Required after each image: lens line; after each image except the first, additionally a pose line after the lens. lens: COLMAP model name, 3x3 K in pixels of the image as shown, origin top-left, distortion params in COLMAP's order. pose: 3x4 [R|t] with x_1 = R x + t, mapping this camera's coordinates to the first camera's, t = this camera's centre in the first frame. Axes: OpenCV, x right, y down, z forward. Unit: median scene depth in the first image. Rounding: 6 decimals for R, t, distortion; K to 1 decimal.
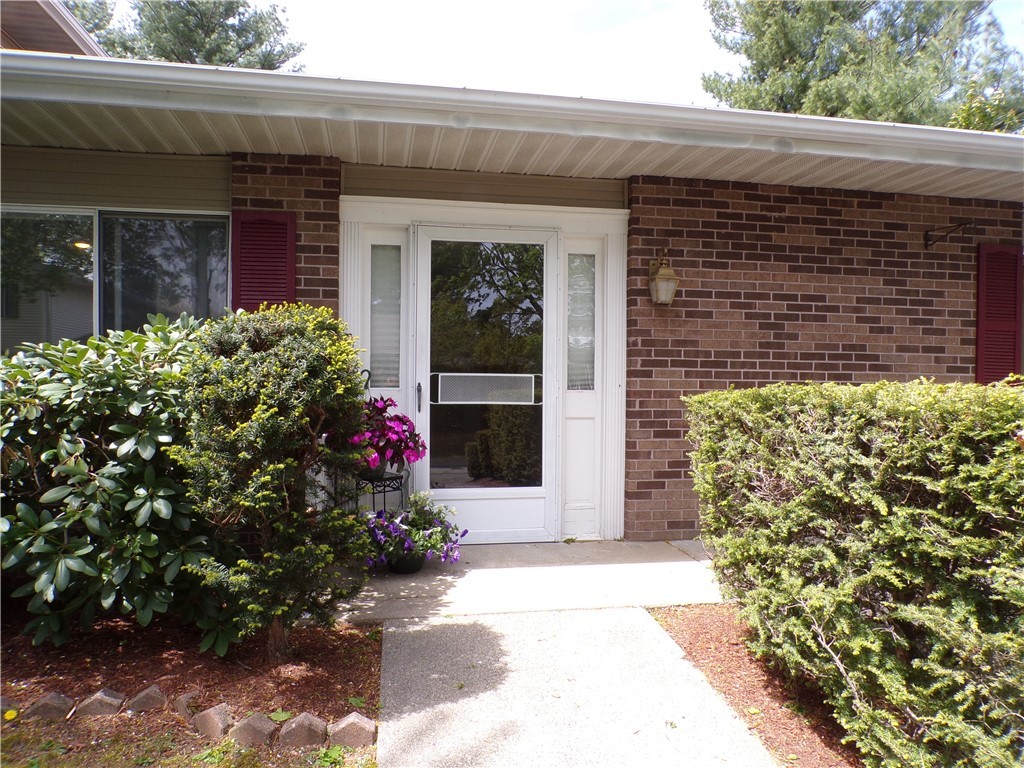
lens RADIAL K [[702.2, 0, 529.8], [0, 702.2, 384.8], [0, 0, 1]] dist [-0.025019, 0.032083]
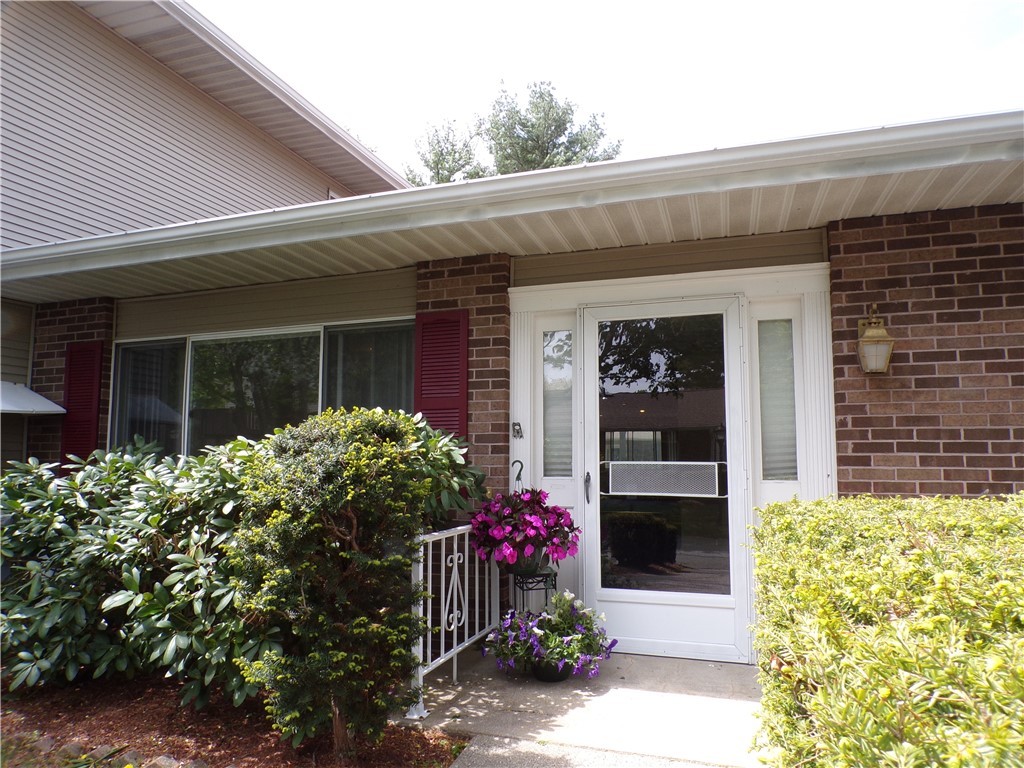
lens RADIAL K [[702.2, 0, 507.4], [0, 702.2, 386.3], [0, 0, 1]] dist [-0.025019, 0.032083]
pose [[0.875448, -0.054346, -0.480246, 0.206592], [0.006164, 0.994832, -0.101343, -0.022673], [0.483272, 0.085760, 0.871259, 0.111451]]
